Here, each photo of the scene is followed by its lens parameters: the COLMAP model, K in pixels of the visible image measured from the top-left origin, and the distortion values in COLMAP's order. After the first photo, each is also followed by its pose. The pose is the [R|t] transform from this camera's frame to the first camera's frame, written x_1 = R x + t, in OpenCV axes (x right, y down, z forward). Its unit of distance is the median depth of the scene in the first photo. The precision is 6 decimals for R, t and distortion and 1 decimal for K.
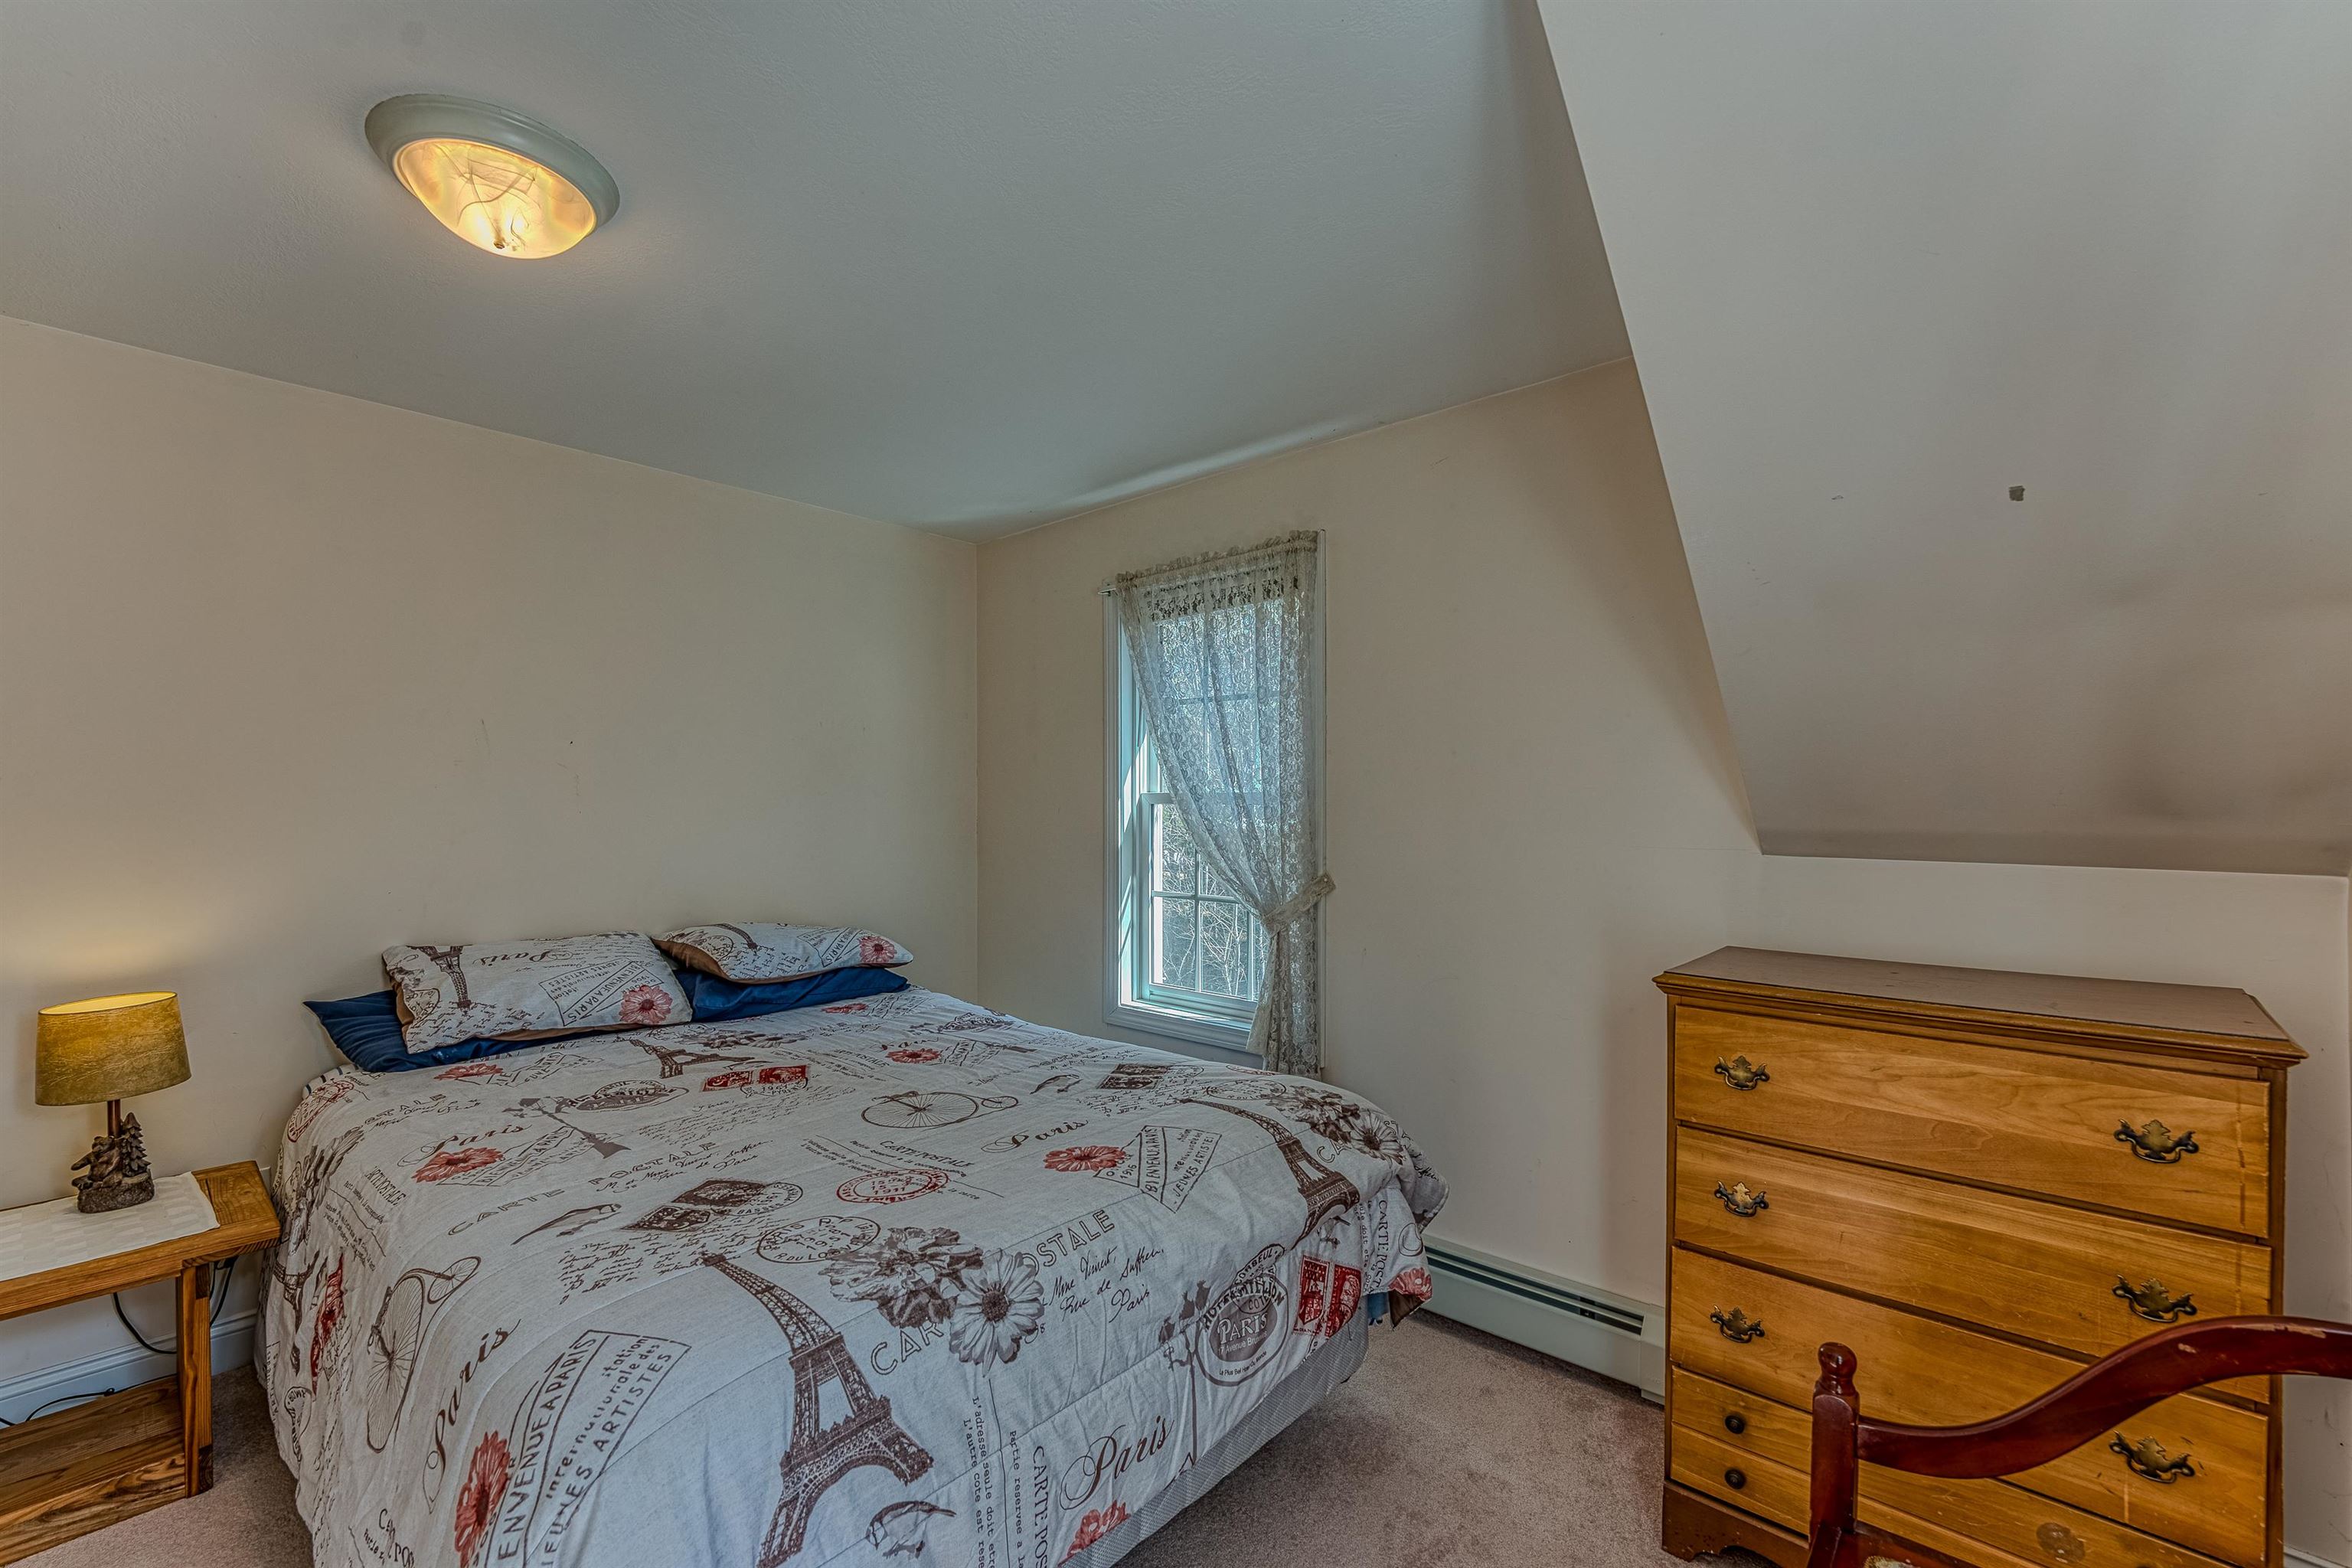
lens RADIAL K [[953.9, 0, 1167.1], [0, 953.9, 791.2], [0, 0, 1]] dist [-0.020907, 0.002738]
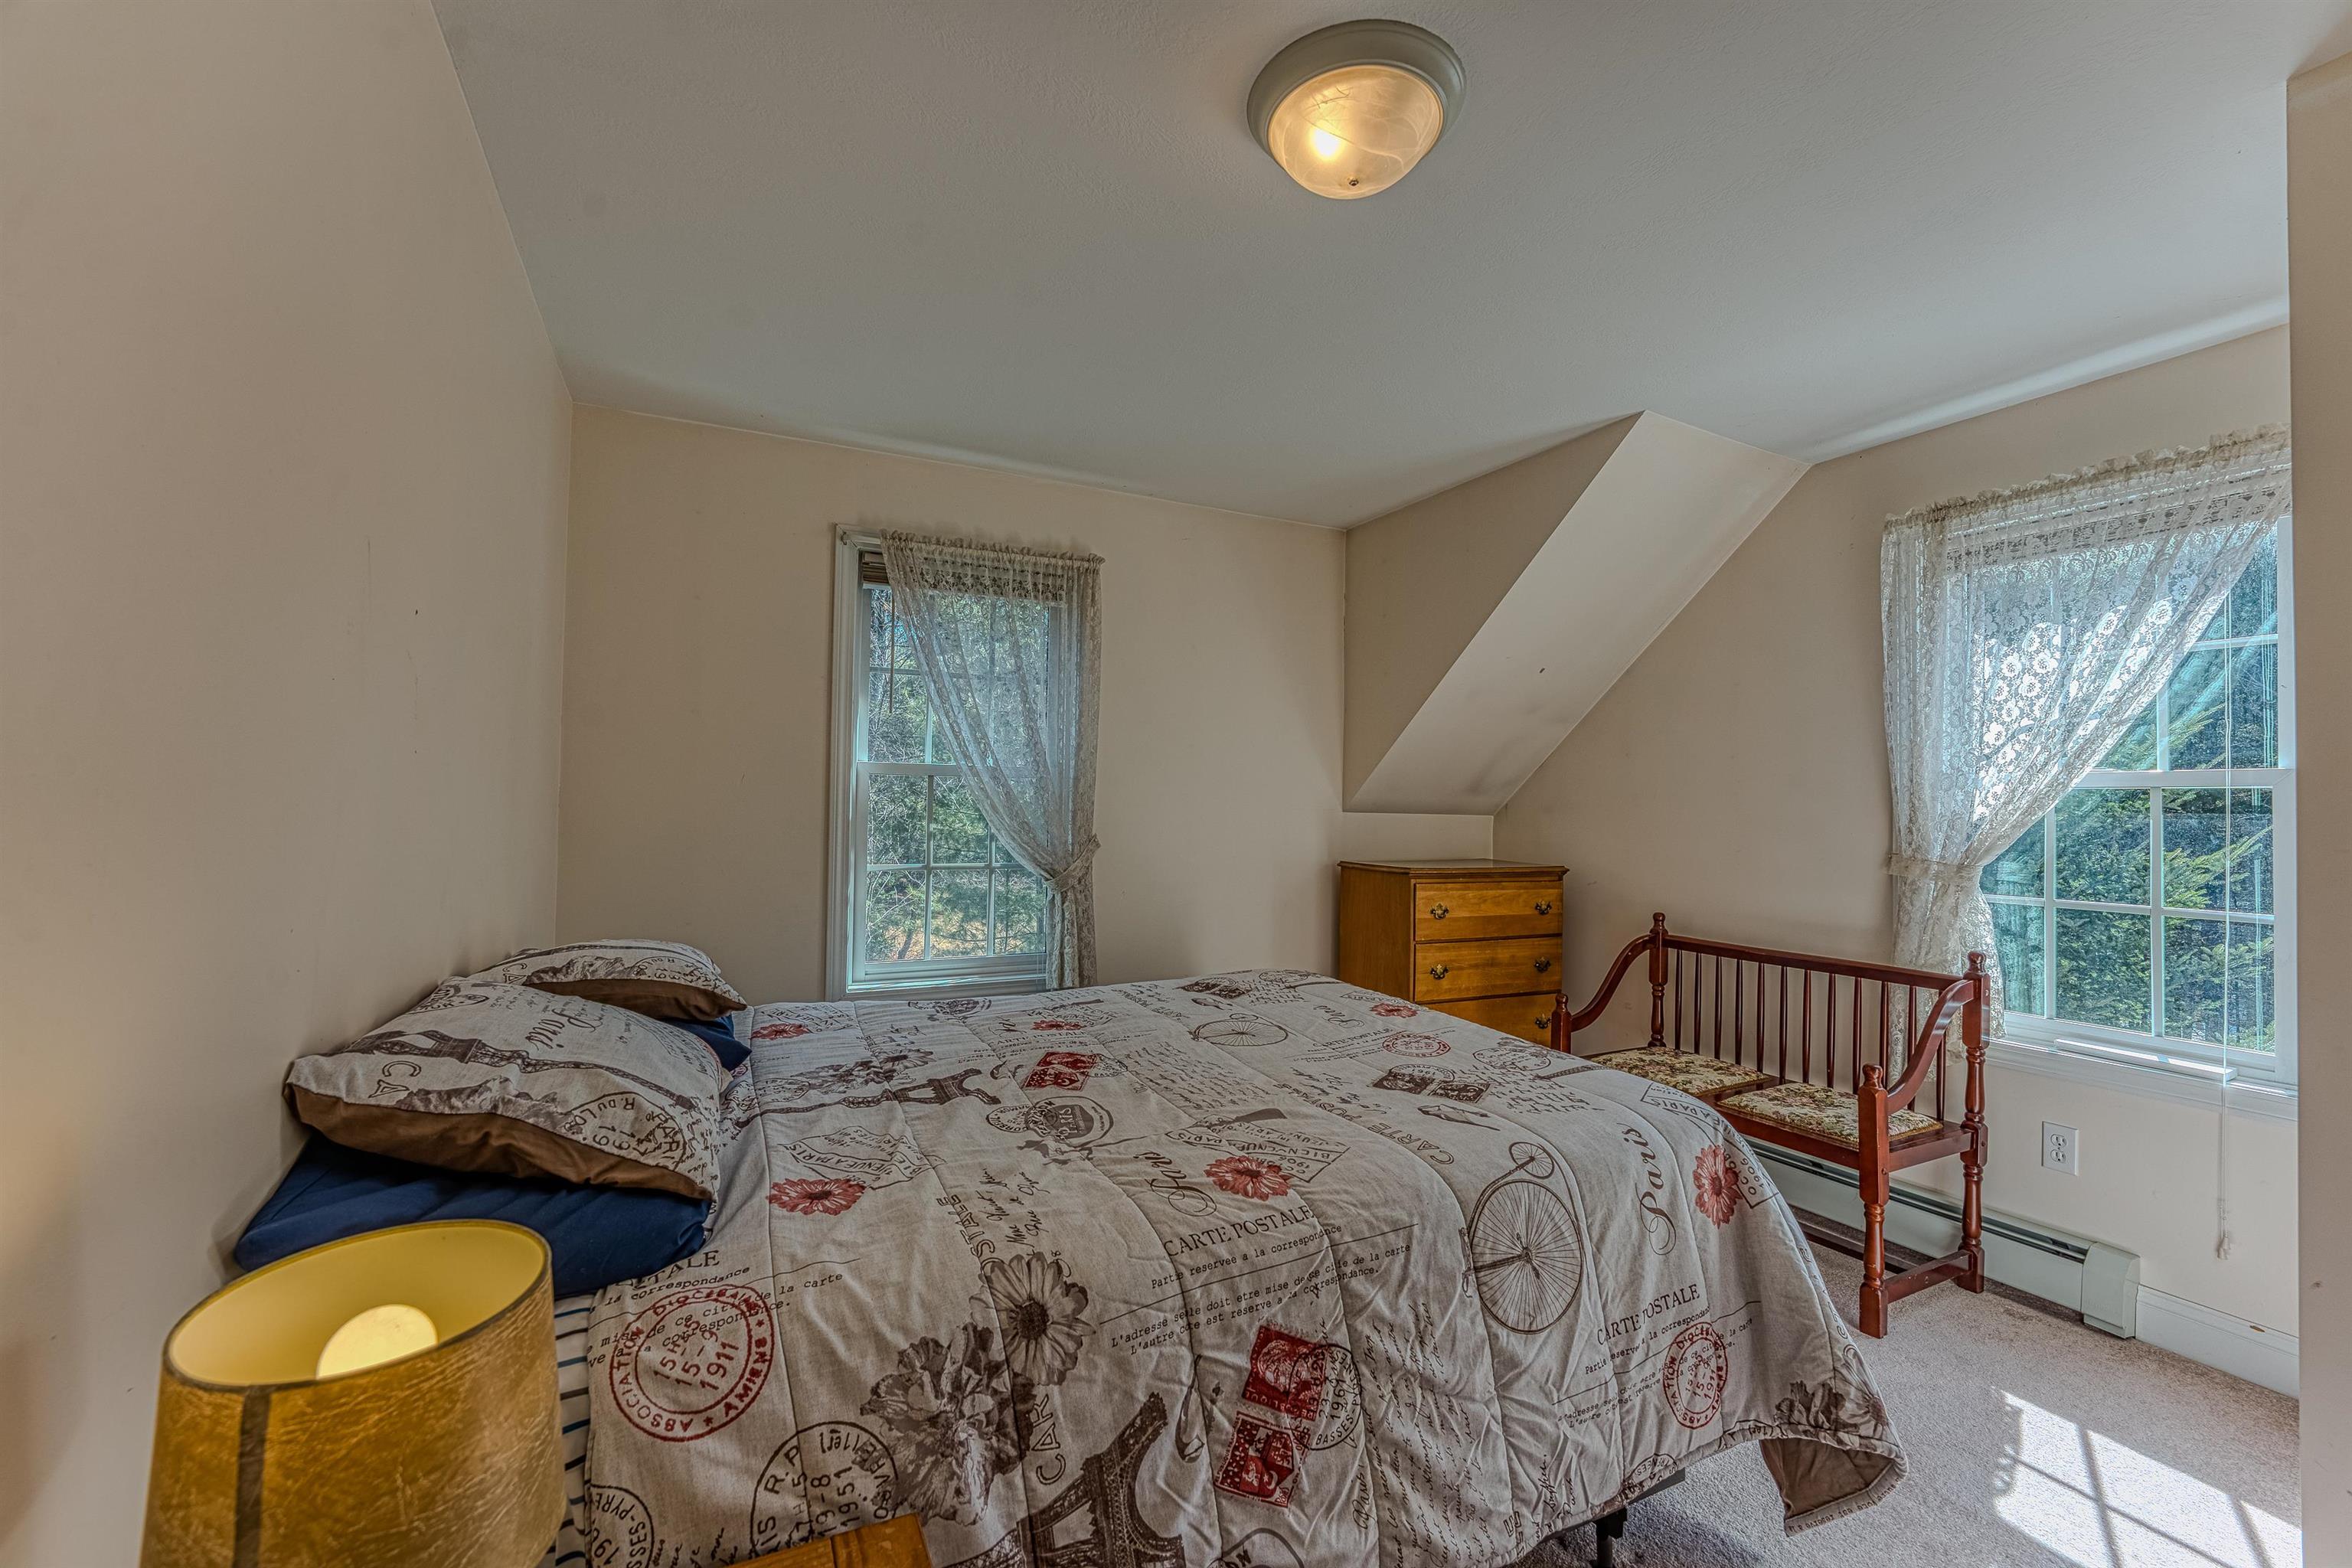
lens RADIAL K [[953.9, 0, 1160.7], [0, 953.9, 791.9], [0, 0, 1]] dist [-0.020907, 0.002738]
pose [[0.382019, 0.017133, 0.923996, -1.631608], [-0.028282, 0.999577, -0.006842, 0.066433], [-0.923722, -0.023519, 0.382341, 0.788908]]
